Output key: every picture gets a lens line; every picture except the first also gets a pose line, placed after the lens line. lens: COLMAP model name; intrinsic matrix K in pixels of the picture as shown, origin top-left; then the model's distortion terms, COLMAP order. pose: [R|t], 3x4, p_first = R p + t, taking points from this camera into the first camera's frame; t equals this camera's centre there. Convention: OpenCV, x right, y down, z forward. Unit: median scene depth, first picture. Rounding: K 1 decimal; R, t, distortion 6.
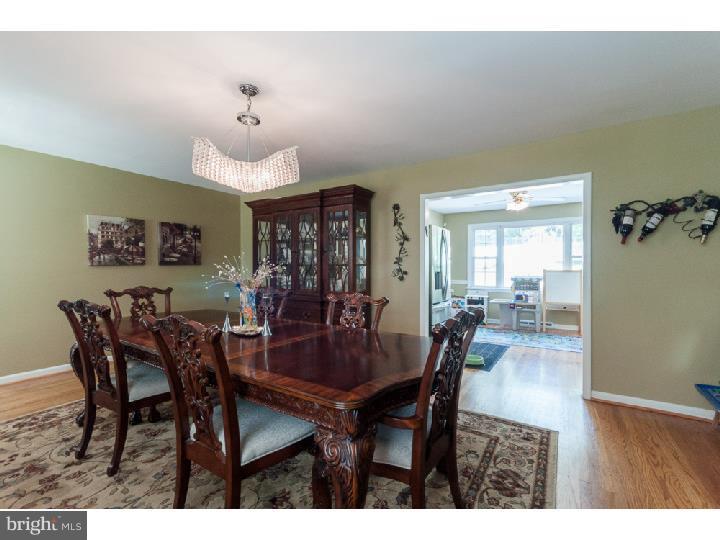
lens RADIAL K [[325.6, 0, 361.1], [0, 325.6, 273.6], [0, 0, 1]] dist [0.001637, 0.000241]
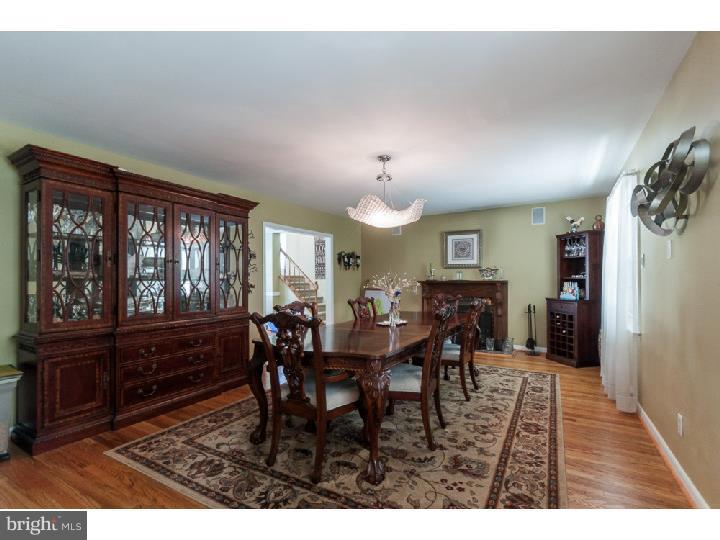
lens RADIAL K [[325.6, 0, 361.1], [0, 325.6, 273.6], [0, 0, 1]] dist [0.001637, 0.000241]
pose [[-0.033397, 0.008132, 0.999409, -1.431179], [0.011960, 0.999899, -0.007737, -0.043623], [-0.999371, 0.011695, -0.033491, 0.912958]]
